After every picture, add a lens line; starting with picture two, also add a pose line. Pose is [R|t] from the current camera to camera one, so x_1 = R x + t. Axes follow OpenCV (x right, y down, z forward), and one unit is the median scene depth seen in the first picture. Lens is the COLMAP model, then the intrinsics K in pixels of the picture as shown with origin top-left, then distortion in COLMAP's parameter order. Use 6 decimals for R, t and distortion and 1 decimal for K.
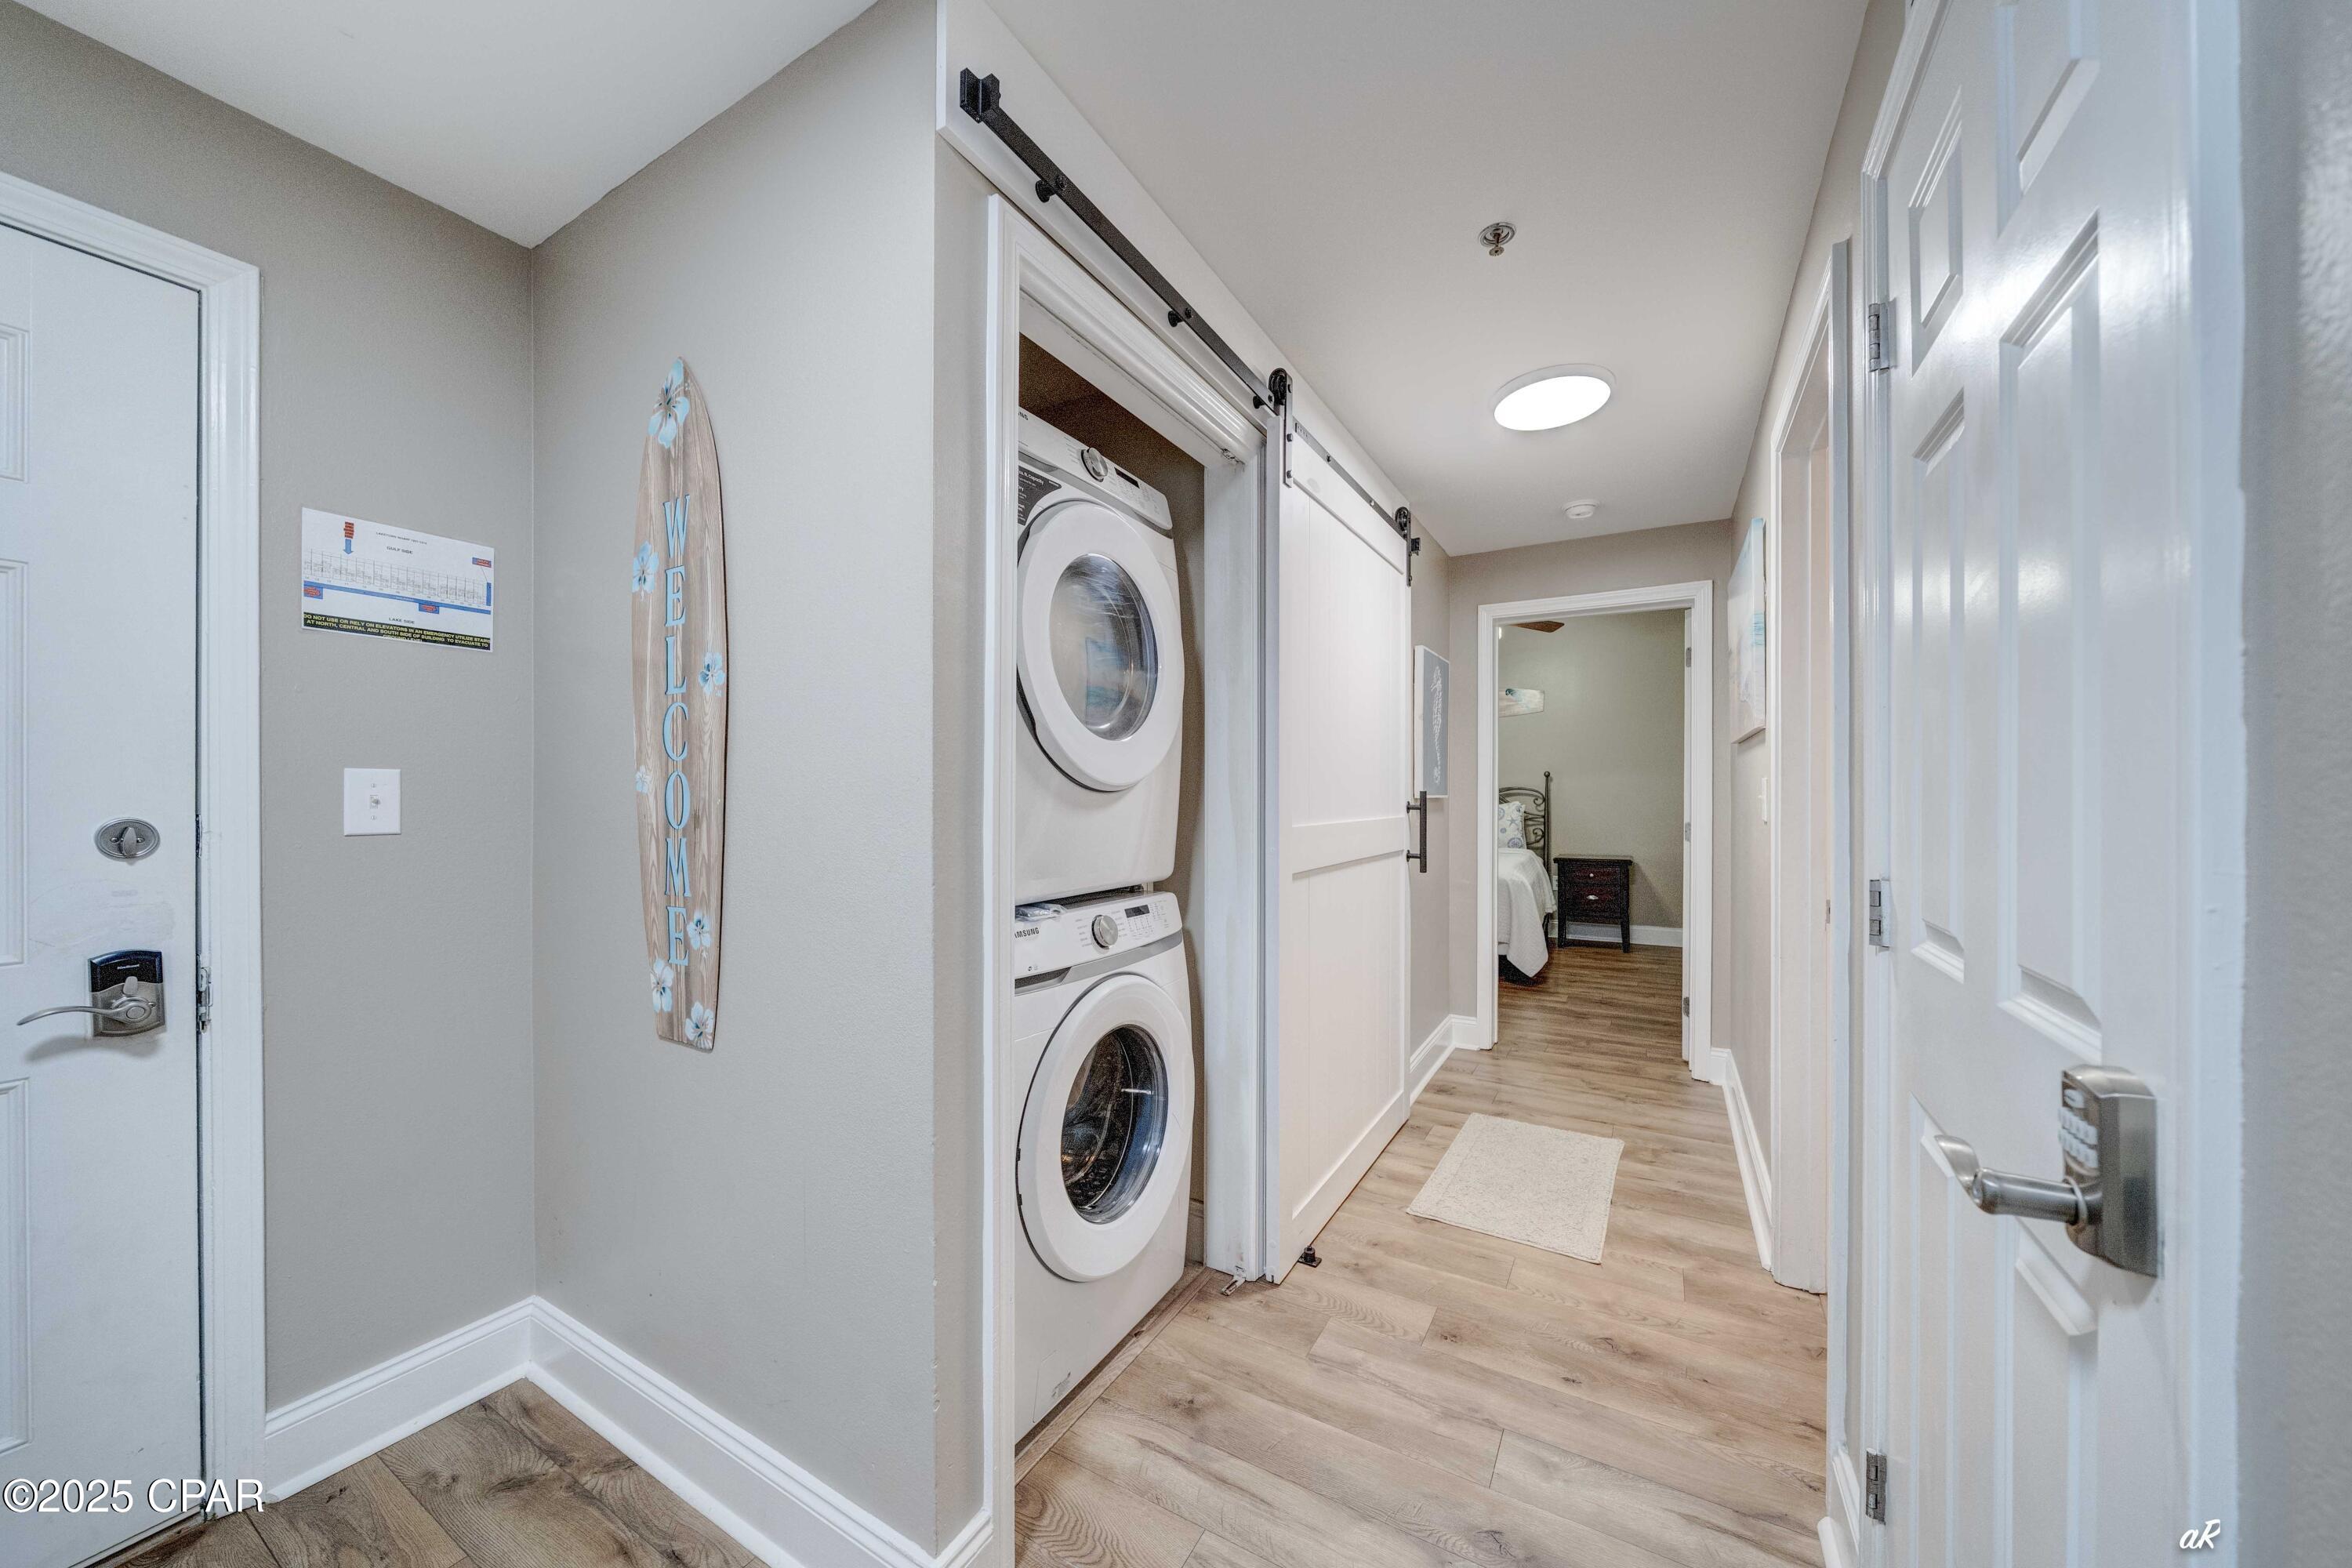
lens RADIAL K [[814.7, 0, 1198.3], [0, 814.7, 796.2], [0, 0, 1]] dist [-0.007663, -0.000042]
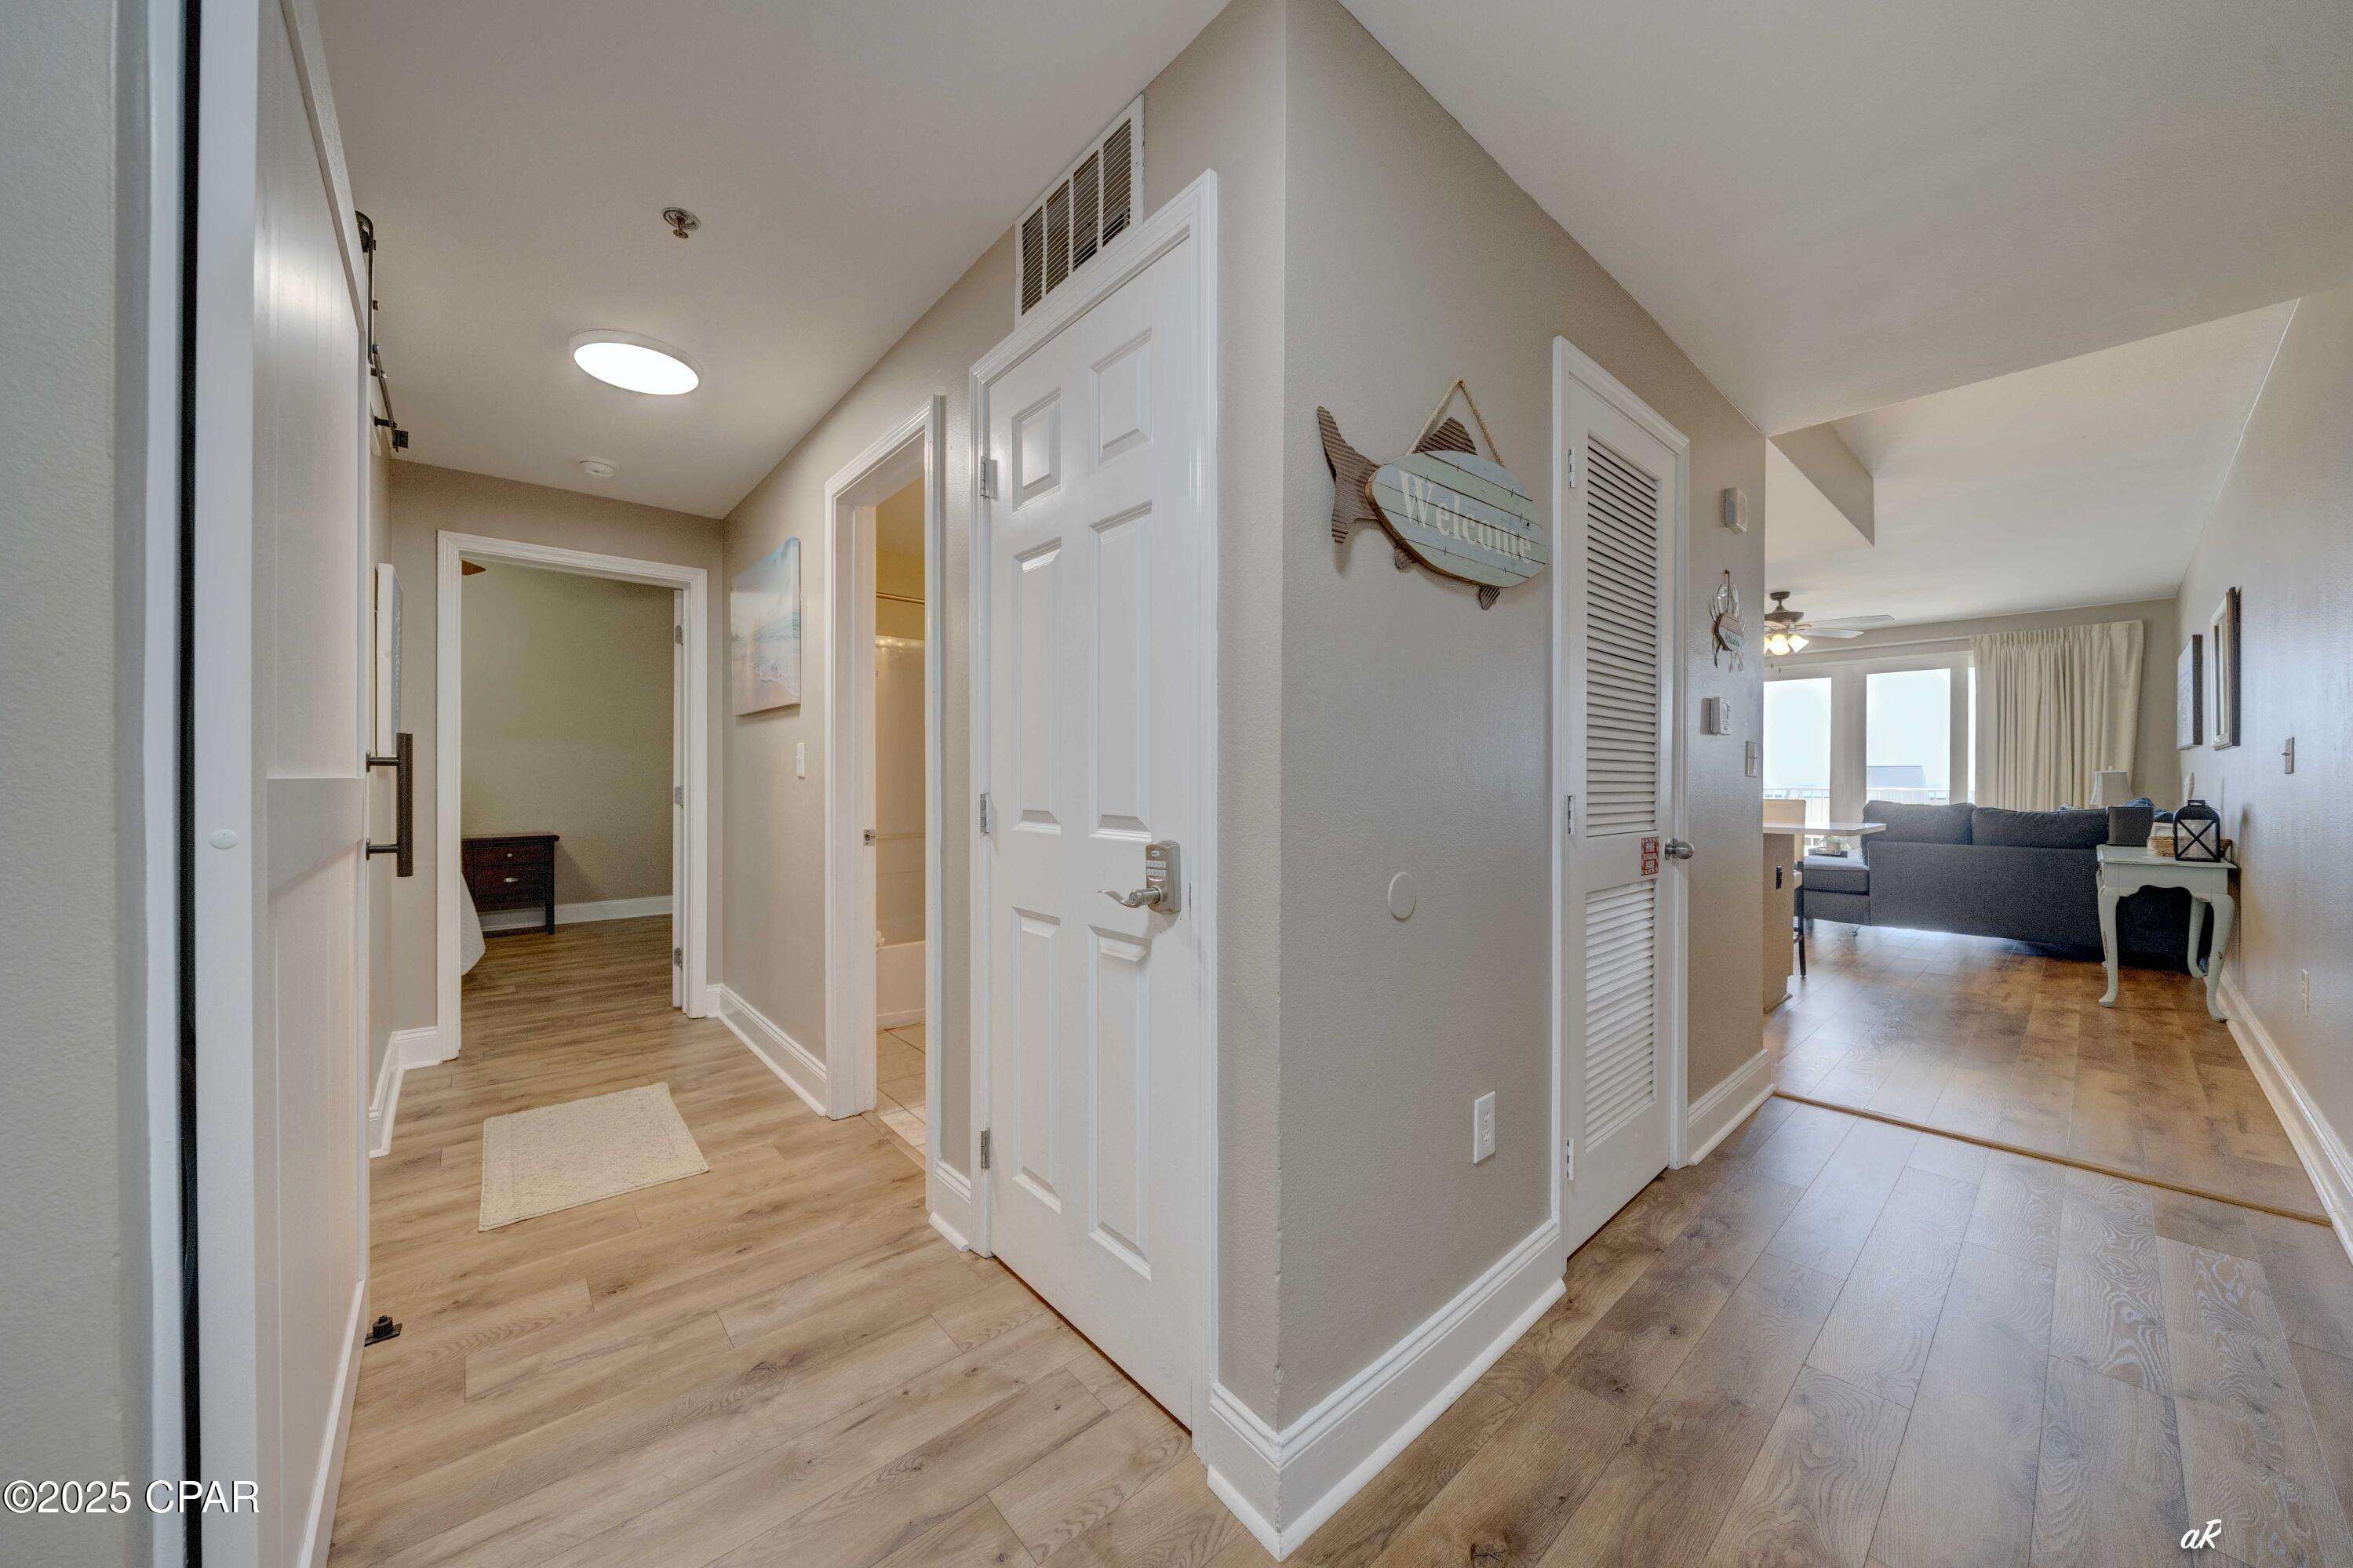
lens RADIAL K [[807.0, 0, 1174.6], [0, 807.0, 784.2], [0, 0, 1]] dist [-0.006311, 0.000282]
pose [[0.336378, -0.007044, 0.941701, -0.199055], [-0.000637, 0.999970, 0.007708, 0.021045], [-0.941727, -0.003192, 0.336363, 0.014989]]
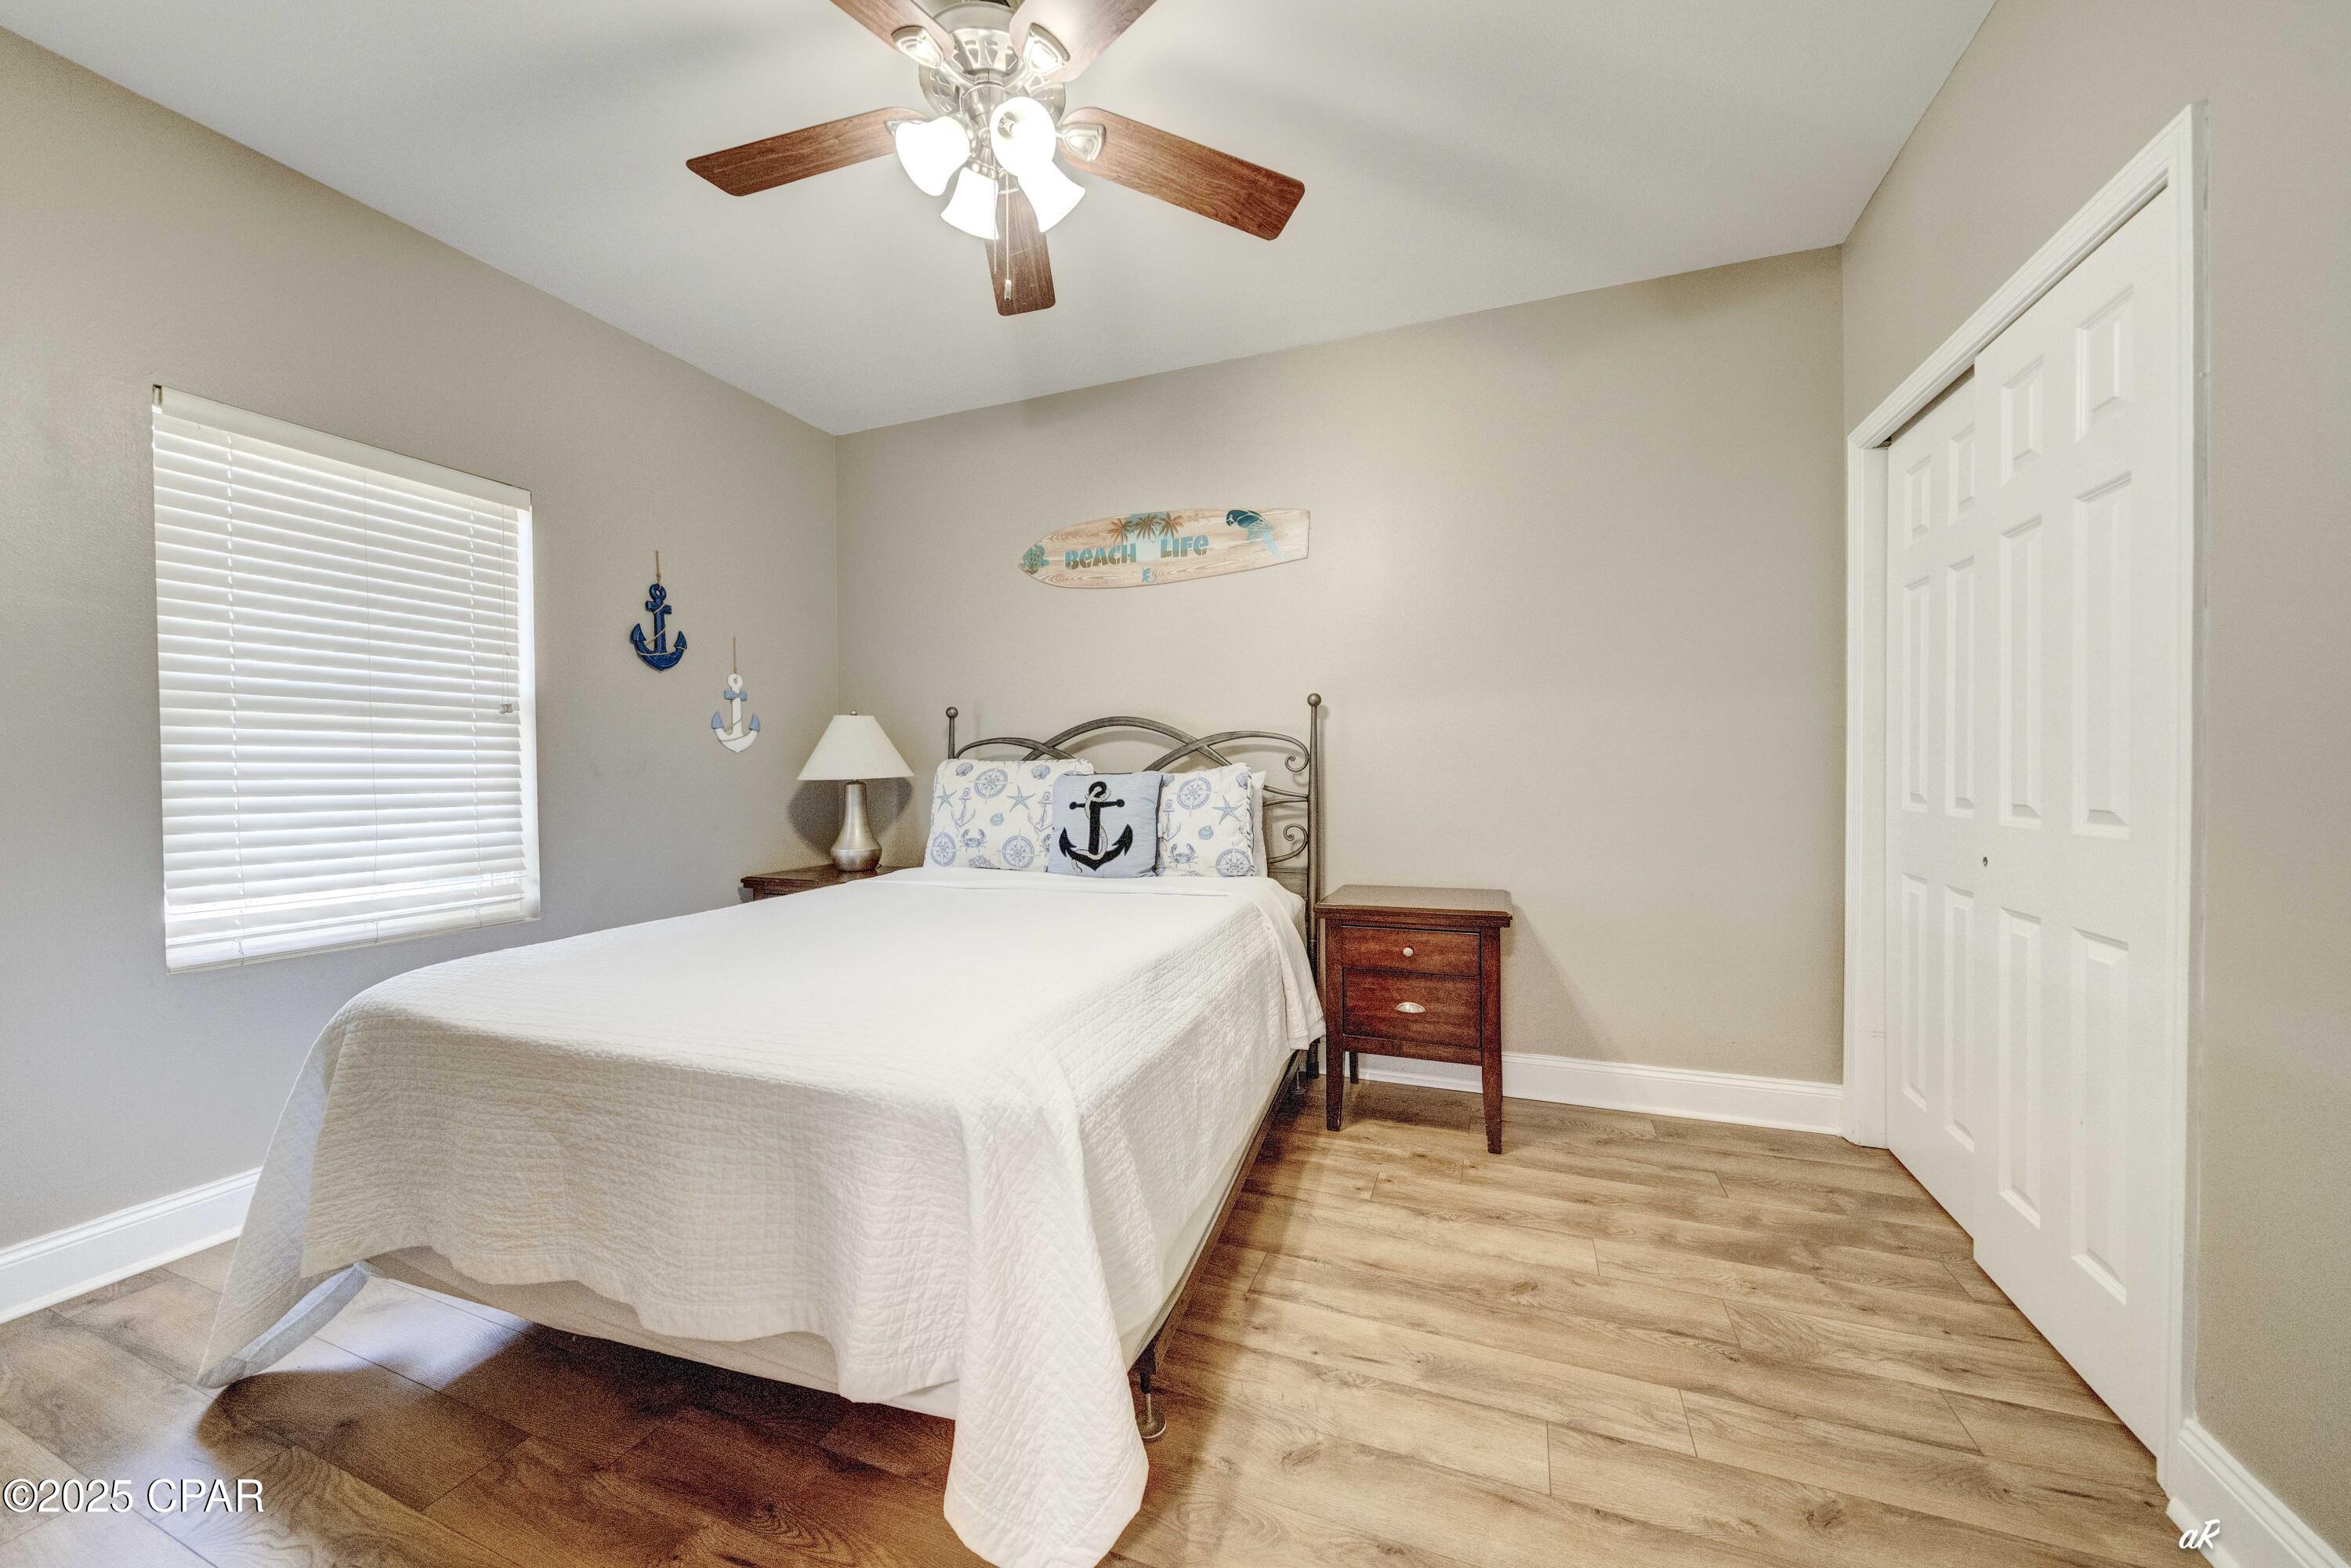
lens RADIAL K [[931.6, 0, 1068.5], [0, 931.6, 777.8], [0, 0, 1]] dist [-0.003342, -0.000109]
pose [[0.997211, -0.005431, 0.074431, 0.539606], [0.005050, 0.999973, 0.005300, 0.022576], [-0.074458, -0.004909, 0.997212, 1.064512]]
